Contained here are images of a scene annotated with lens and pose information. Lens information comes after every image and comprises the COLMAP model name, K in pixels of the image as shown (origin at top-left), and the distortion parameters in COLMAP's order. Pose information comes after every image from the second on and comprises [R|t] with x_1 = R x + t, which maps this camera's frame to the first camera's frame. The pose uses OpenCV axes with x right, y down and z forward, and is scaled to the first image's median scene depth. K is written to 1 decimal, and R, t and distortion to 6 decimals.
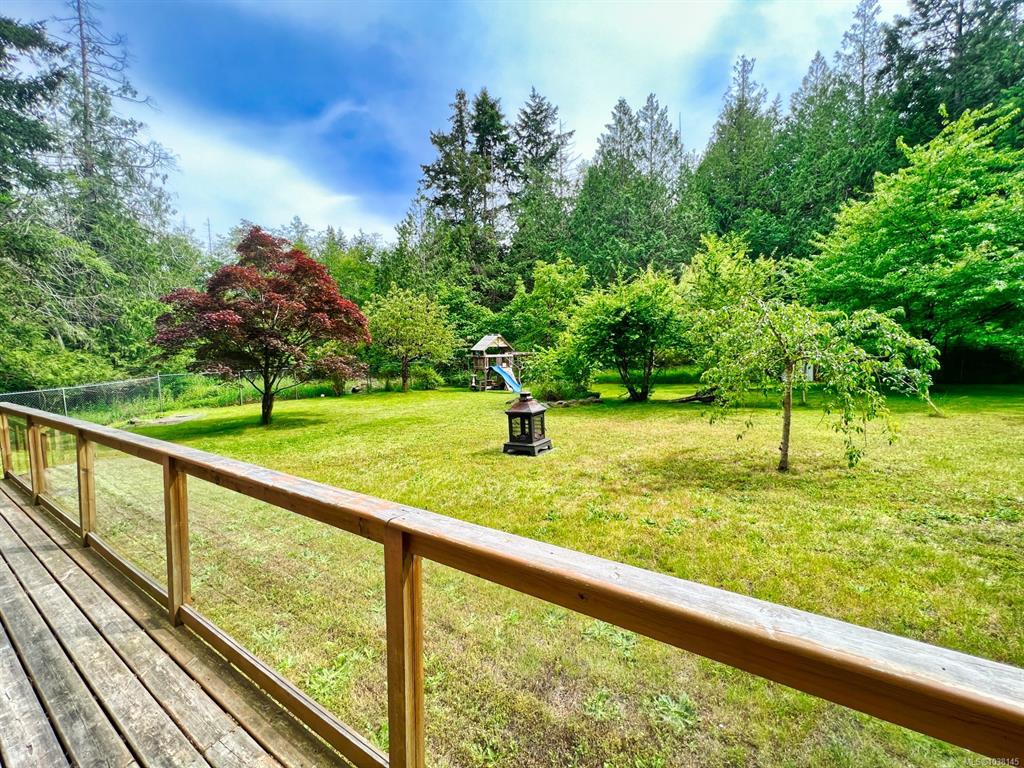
lens RADIAL K [[408.9, 0, 512.0], [0, 408.9, 384.0], [0, 0, 1]] dist [-0.000759, 0.000727]
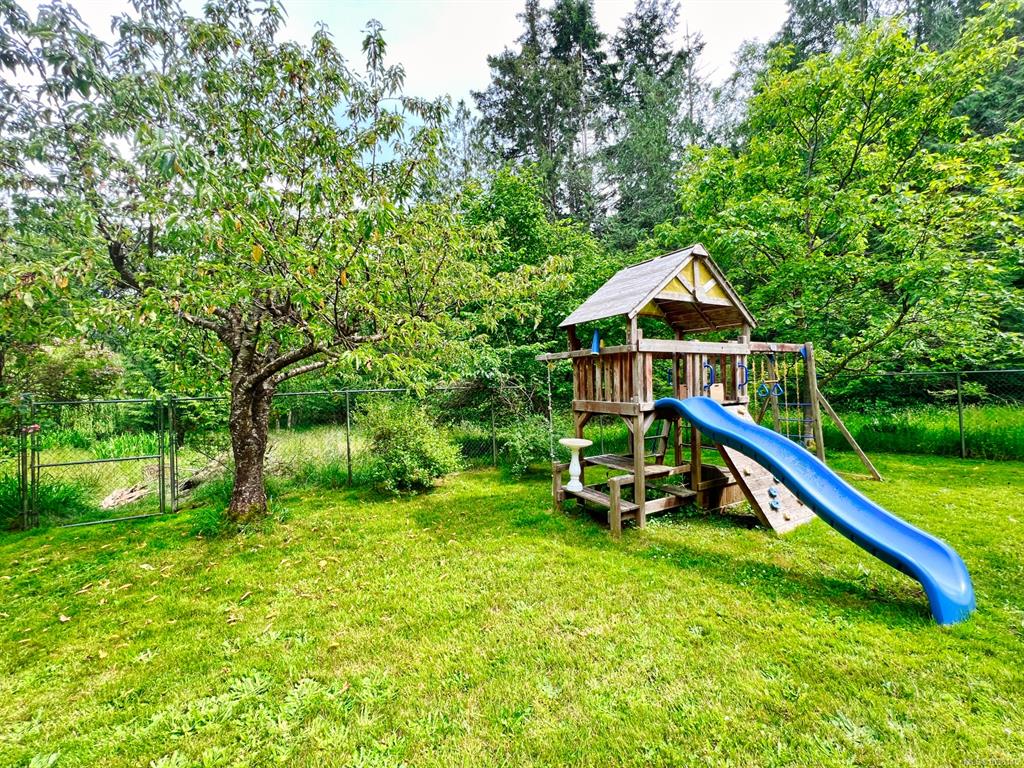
lens RADIAL K [[408.9, 0, 512.0], [0, 408.9, 384.0], [0, 0, 1]] dist [-0.000759, 0.000727]
pose [[0.981617, -0.016771, -0.190123, -0.053434], [-0.000805, 0.995759, -0.091992, -0.019937], [0.190860, 0.090454, 0.977441, 0.493335]]
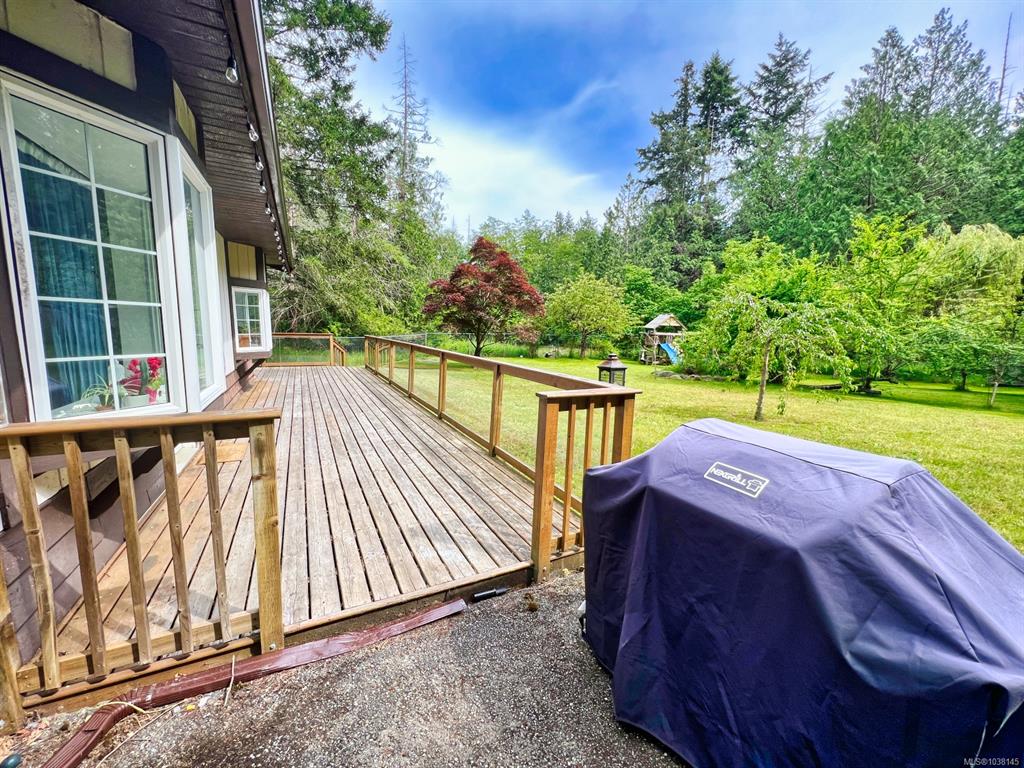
lens RADIAL K [[408.9, 0, 512.0], [0, 408.9, 384.0], [0, 0, 1]] dist [-0.000759, 0.000727]
pose [[0.864788, 0.117886, -0.488102, 0.094759], [-0.091426, 0.992769, 0.077791, 0.009896], [0.493743, -0.022647, 0.869313, -0.092116]]
